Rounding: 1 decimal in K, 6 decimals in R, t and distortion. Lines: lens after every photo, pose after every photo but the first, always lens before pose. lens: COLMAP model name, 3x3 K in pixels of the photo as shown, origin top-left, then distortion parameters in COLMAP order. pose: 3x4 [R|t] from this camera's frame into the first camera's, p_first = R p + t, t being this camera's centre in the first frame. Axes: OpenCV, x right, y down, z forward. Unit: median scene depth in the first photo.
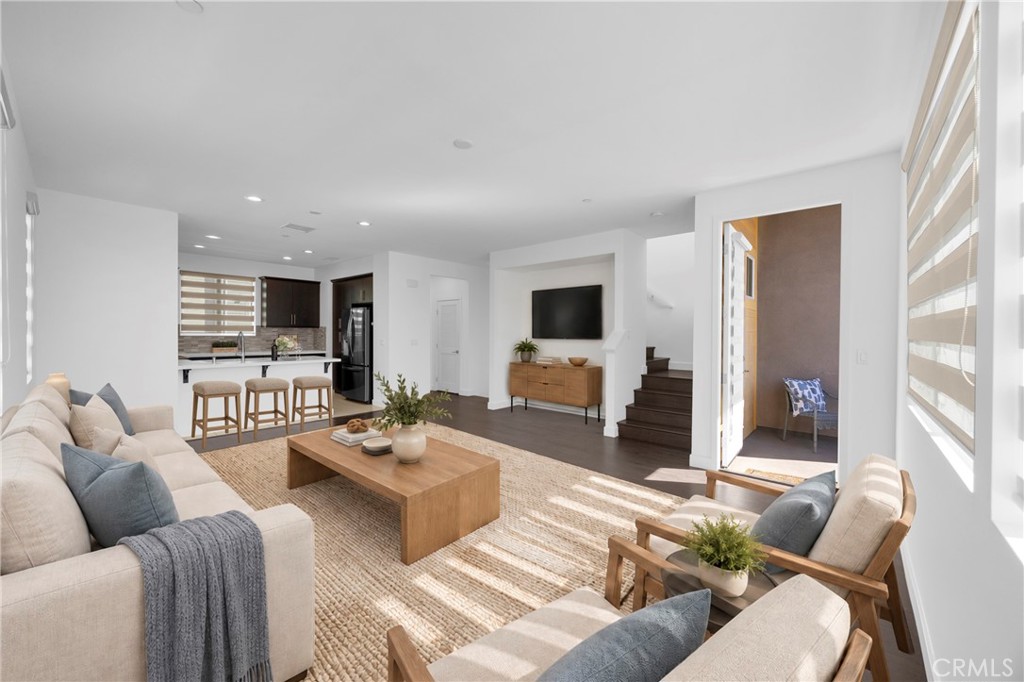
lens RADIAL K [[391.0, 0, 509.6], [0, 391.0, 341.7], [0, 0, 1]] dist [0.007352, -0.000398]
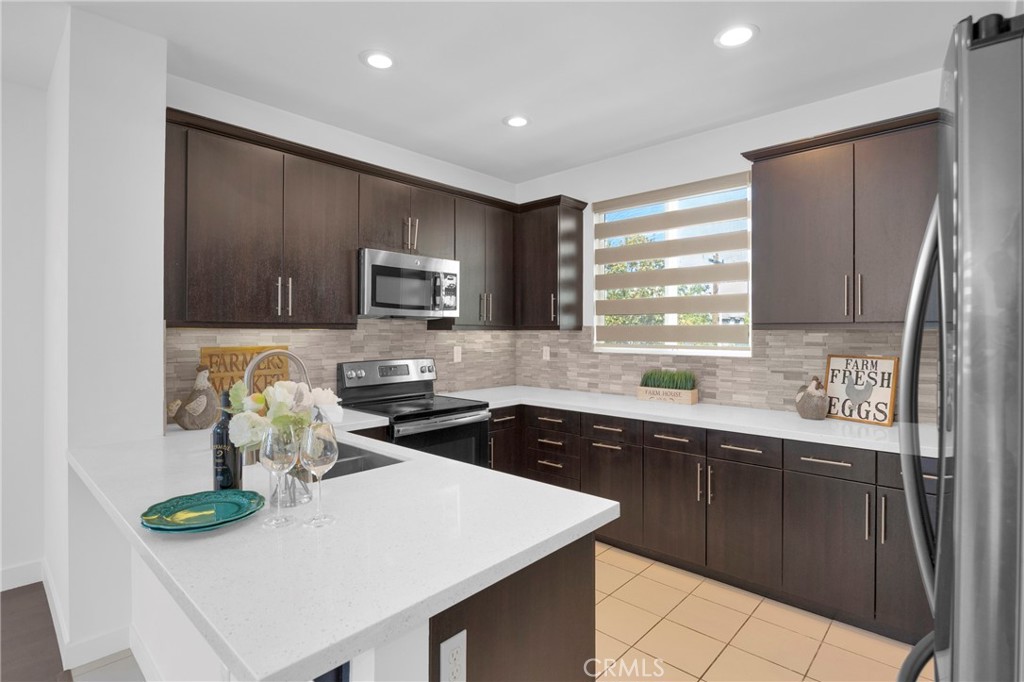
lens RADIAL K [[506.9, 0, 514.9], [0, 506.9, 333.1], [0, 0, 1]] dist [-0.013557, 0.003824]
pose [[-0.024471, -0.009787, -0.999653, -0.271580], [-0.024857, 0.999649, -0.009179, -0.028607], [0.999391, 0.024624, -0.024706, 0.915118]]
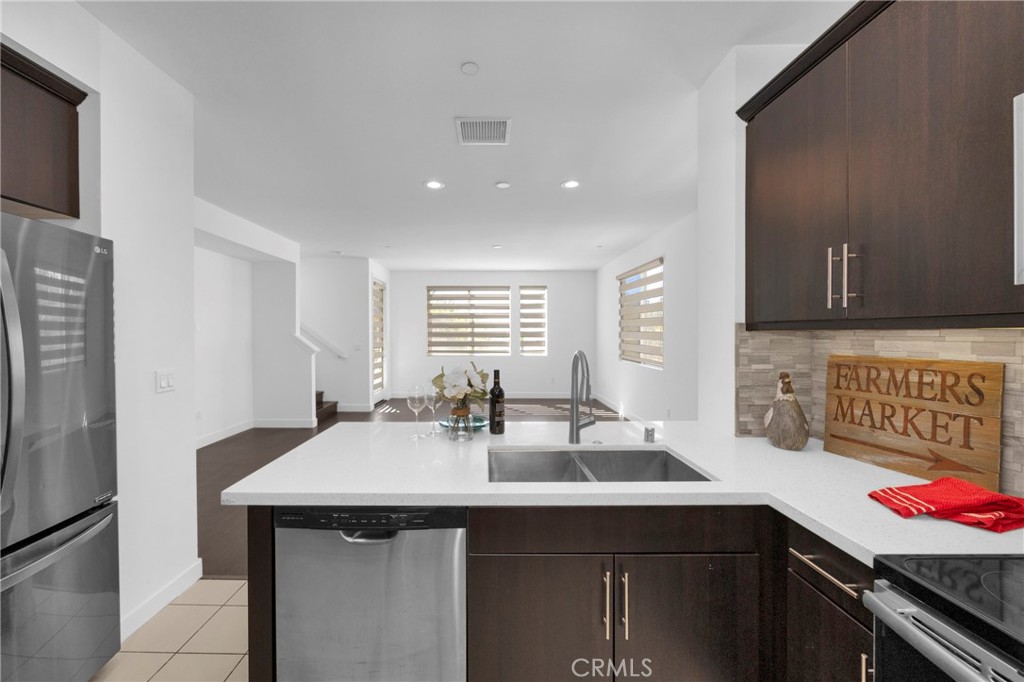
lens RADIAL K [[405.0, 0, 490.0], [0, 405.0, 336.4], [0, 0, 1]] dist [-0.001517, 0.000545]
pose [[-0.656585, -0.010623, 0.754177, -0.677972], [0.013935, 0.999559, 0.026212, -0.034779], [-0.754123, 0.027720, -0.656148, 0.975372]]
